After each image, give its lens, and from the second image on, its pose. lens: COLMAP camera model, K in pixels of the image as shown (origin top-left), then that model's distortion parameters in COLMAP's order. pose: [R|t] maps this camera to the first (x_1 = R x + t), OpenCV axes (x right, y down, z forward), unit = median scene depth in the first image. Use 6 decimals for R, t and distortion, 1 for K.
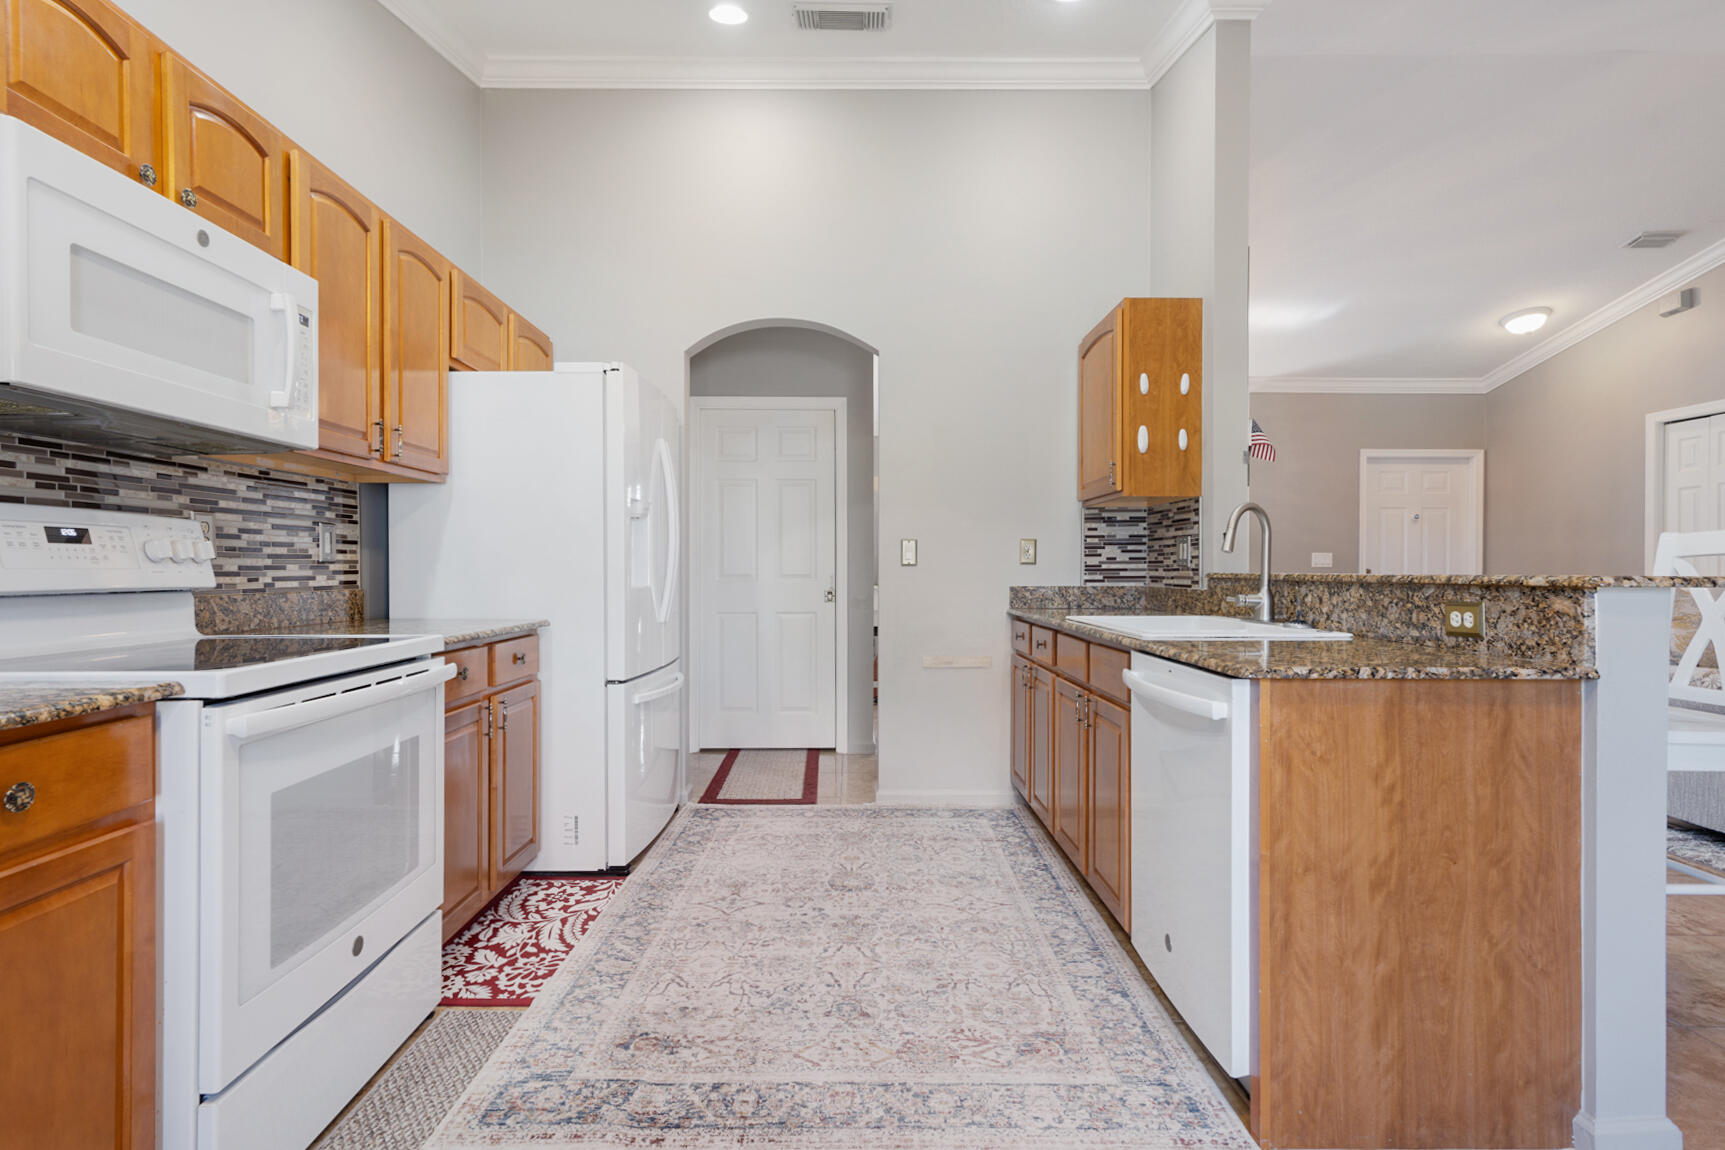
lens RADIAL K [[864.8, 0, 856.2], [0, 864.8, 575.9], [0, 0, 1]] dist [0.009375, 0.001350]
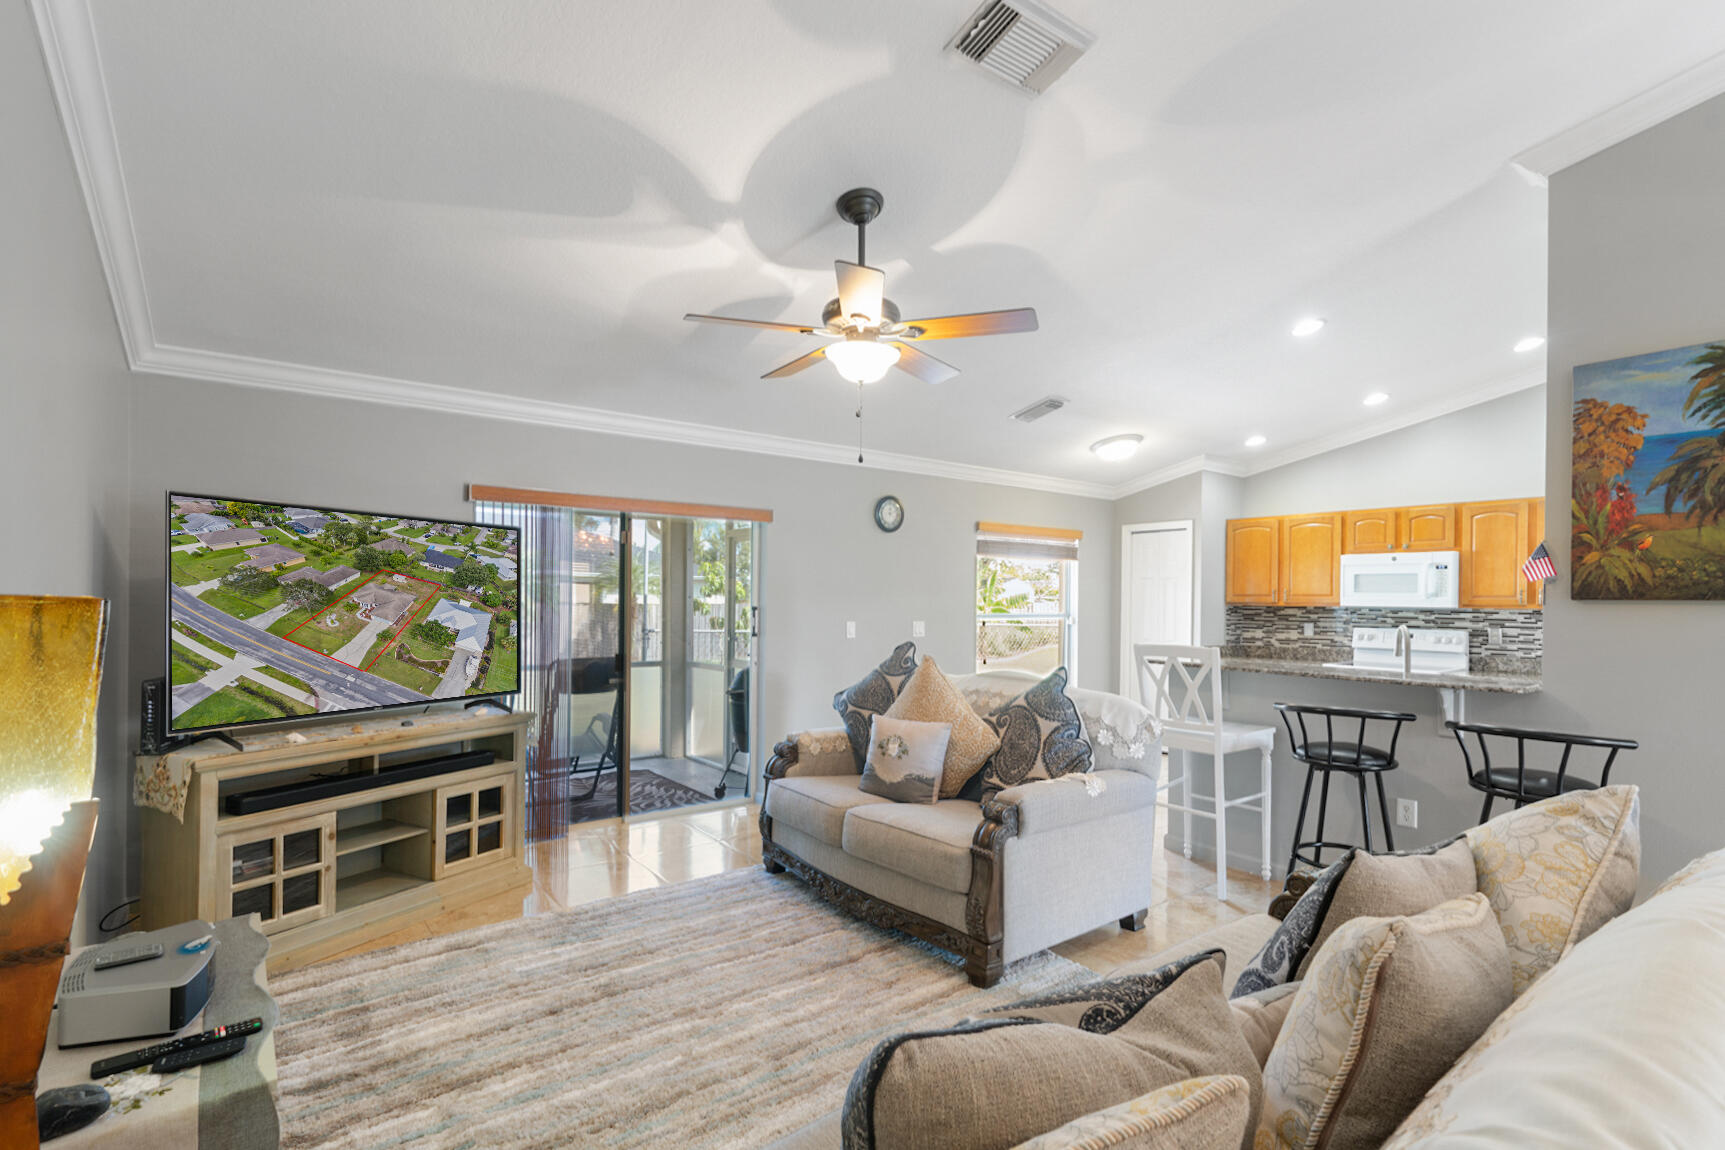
lens RADIAL K [[799.6, 0, 862.5], [0, 799.6, 575.0], [0, 0, 1]] dist [0.001467, 0.000165]
pose [[-0.806452, -0.027568, -0.590657, 2.641082], [-0.017603, 0.999589, -0.022620, -0.161578], [0.591038, -0.007844, -0.806606, 2.028540]]
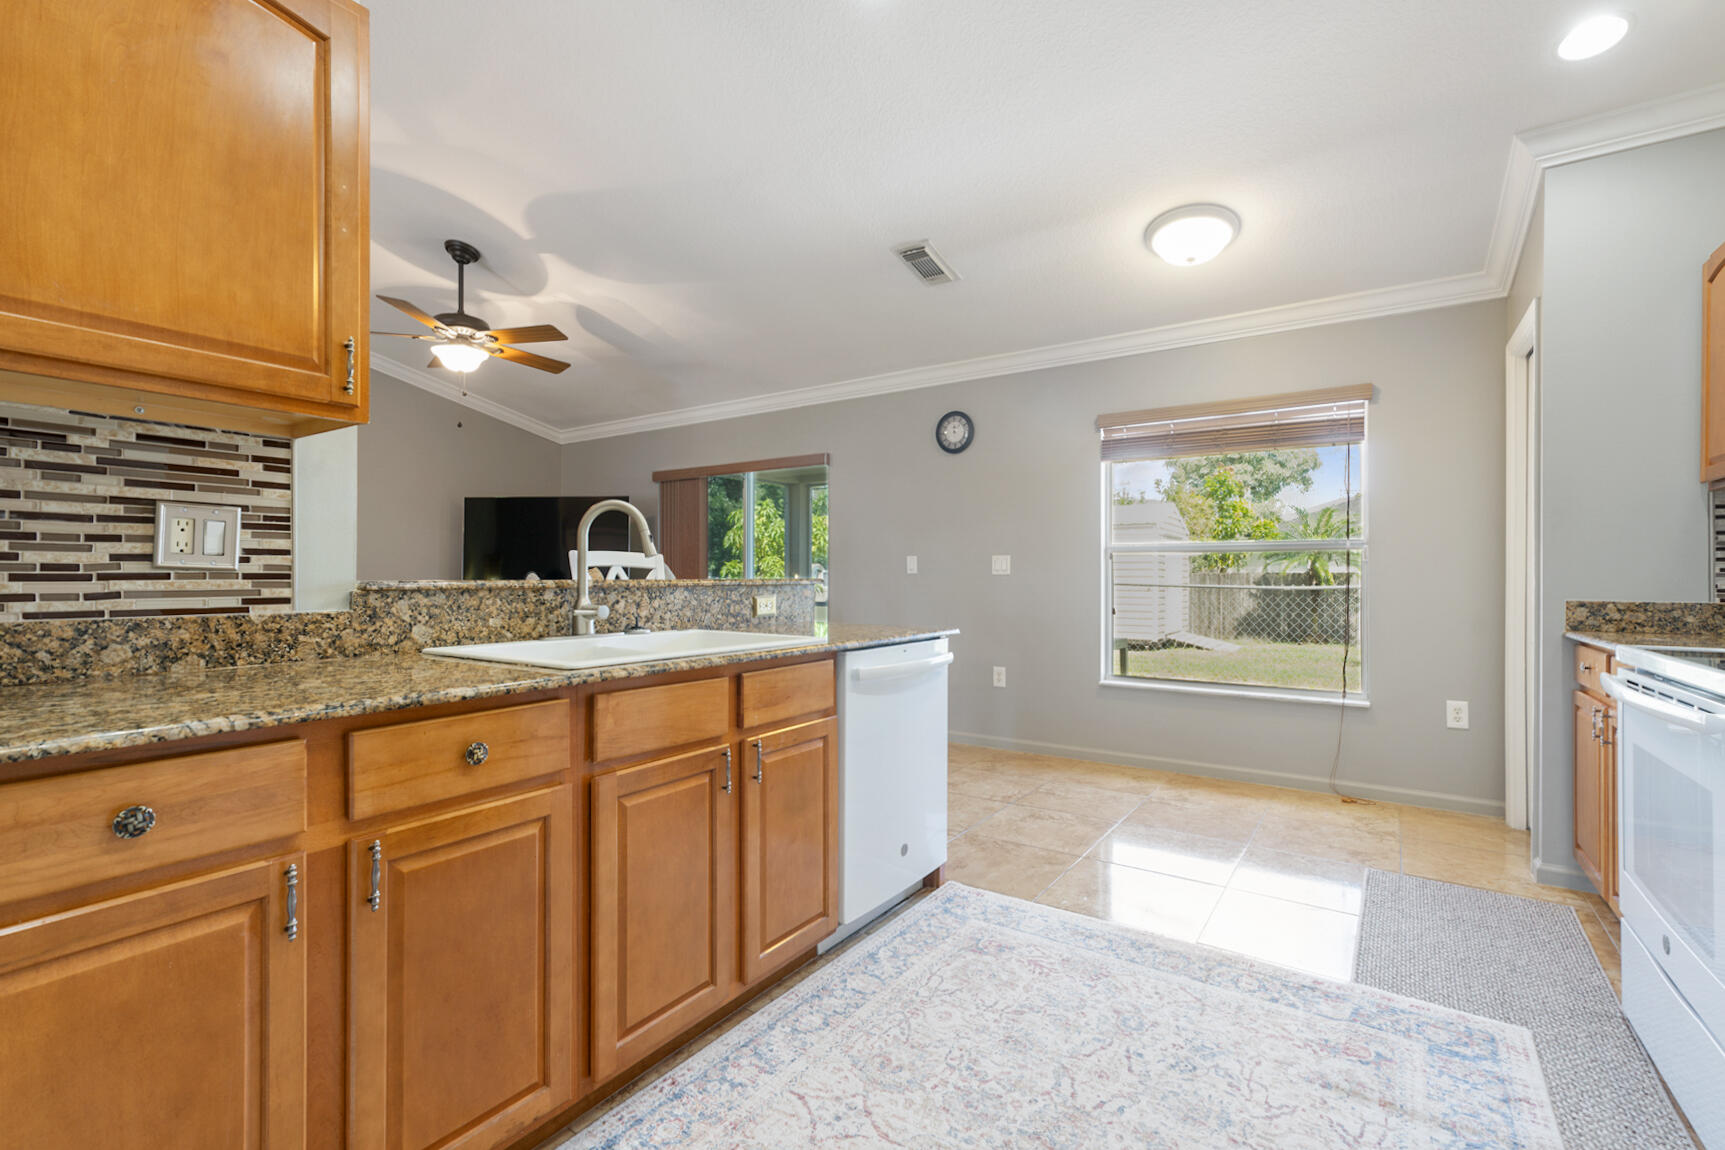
lens RADIAL K [[764.6, 0, 862.5], [0, 764.6, 575.0], [0, 0, 1]] dist [0.002711, 0.000407]
pose [[-0.823447, -0.003552, 0.567382, -0.253521], [0.000370, 0.999977, 0.006798, -0.017072], [-0.567393, 0.005808, -0.823427, 1.913326]]
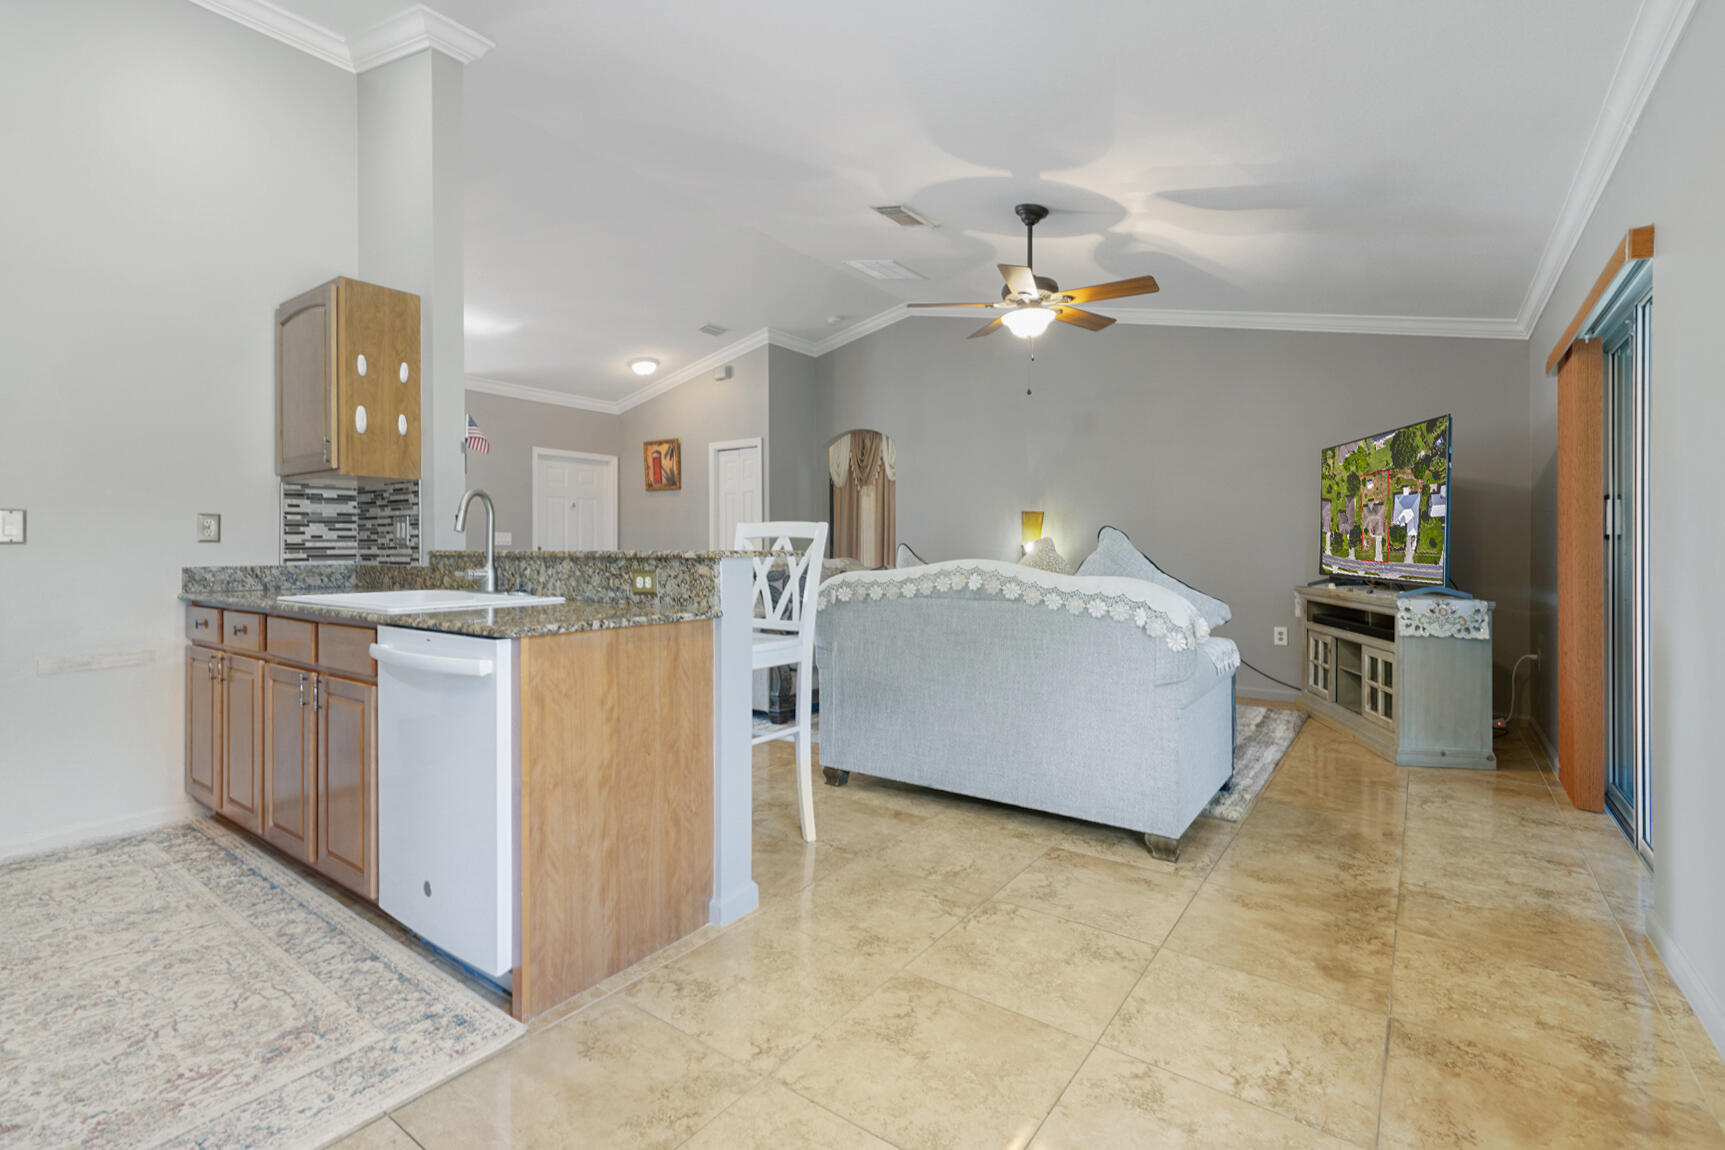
lens RADIAL K [[786.3, 0, 858.0], [0, 786.3, 547.5], [0, 0, 1]] dist [-0.001080, 0.004031]
pose [[0.591362, -0.003480, 0.806398, -0.110737], [0.008922, 0.999958, -0.002228, -0.000491], [-0.806357, 0.008512, 0.591368, -0.026365]]
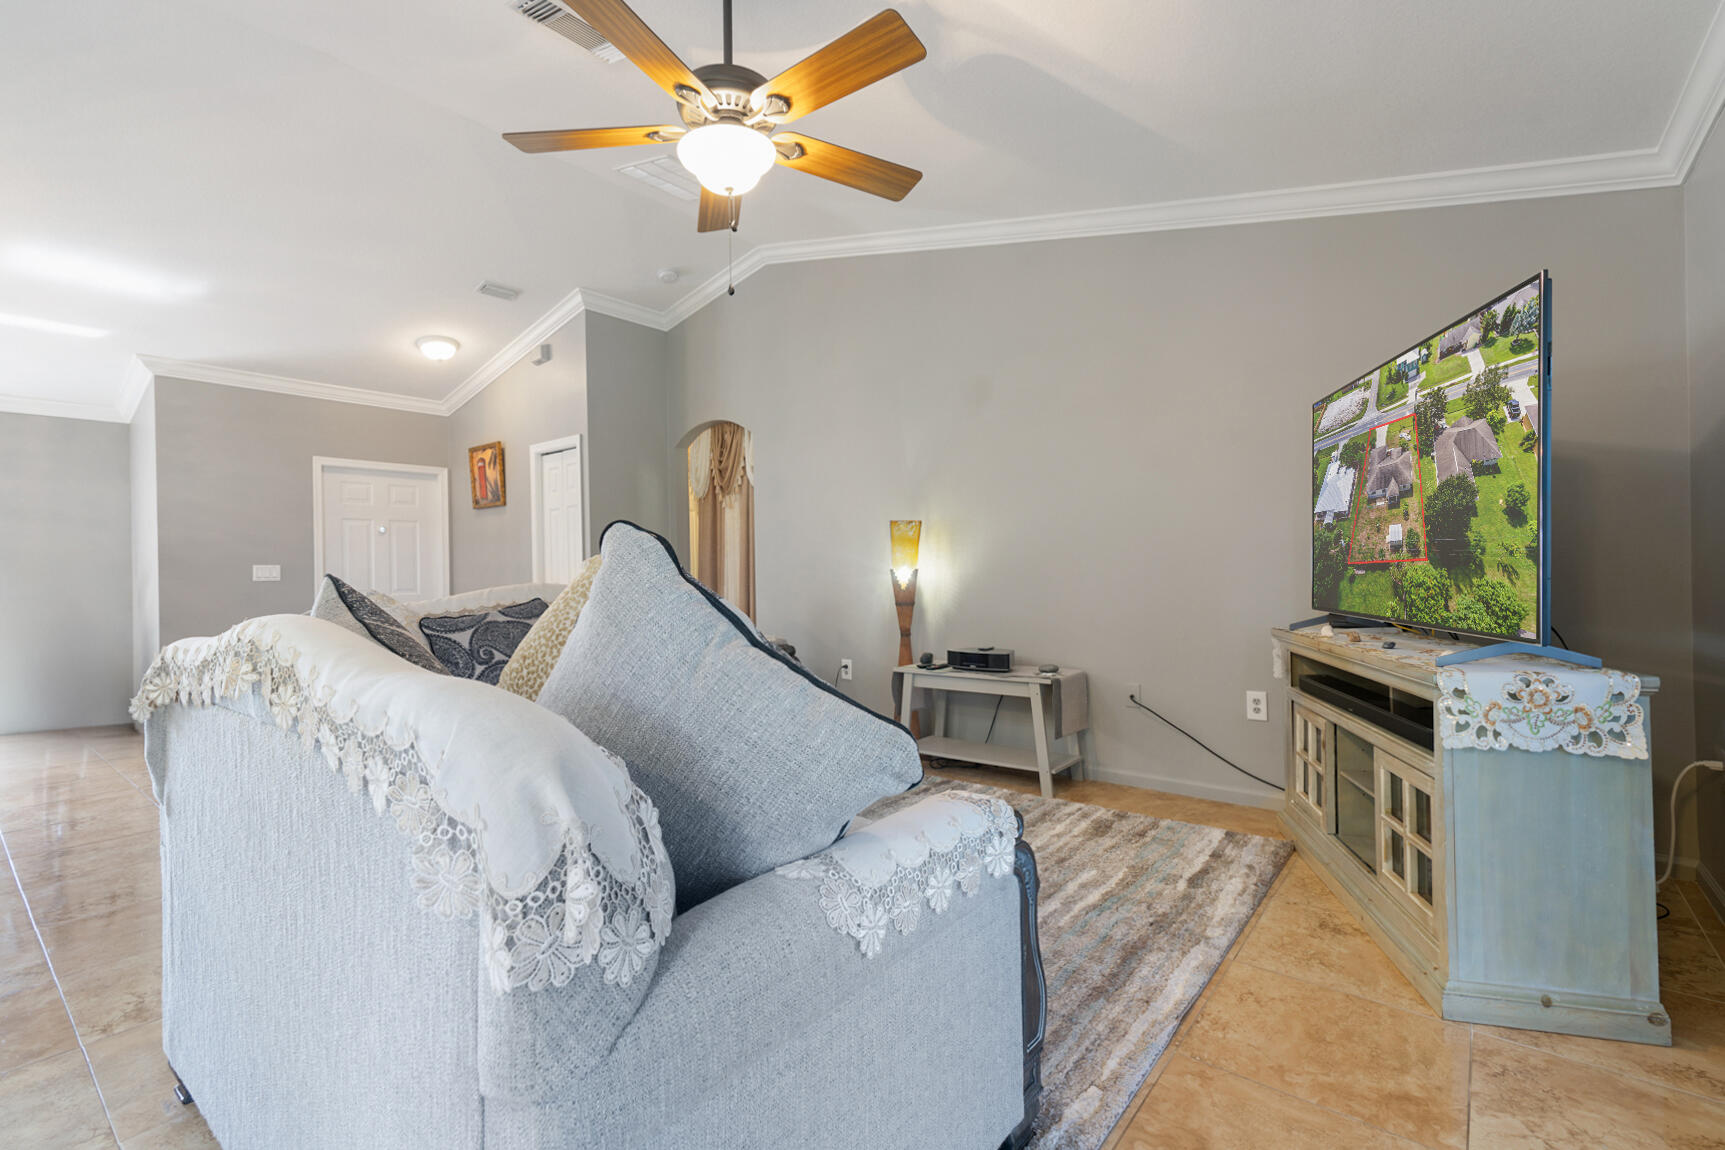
lens RADIAL K [[774.3, 0, 859.0], [0, 774.3, 569.3], [0, 0, 1]] dist [0.004004, 0.001064]
pose [[0.635550, -0.010850, 0.771983, 1.060886], [0.026482, 0.999619, -0.007753, 0.004277], [-0.771605, 0.025371, 0.635595, -0.010461]]
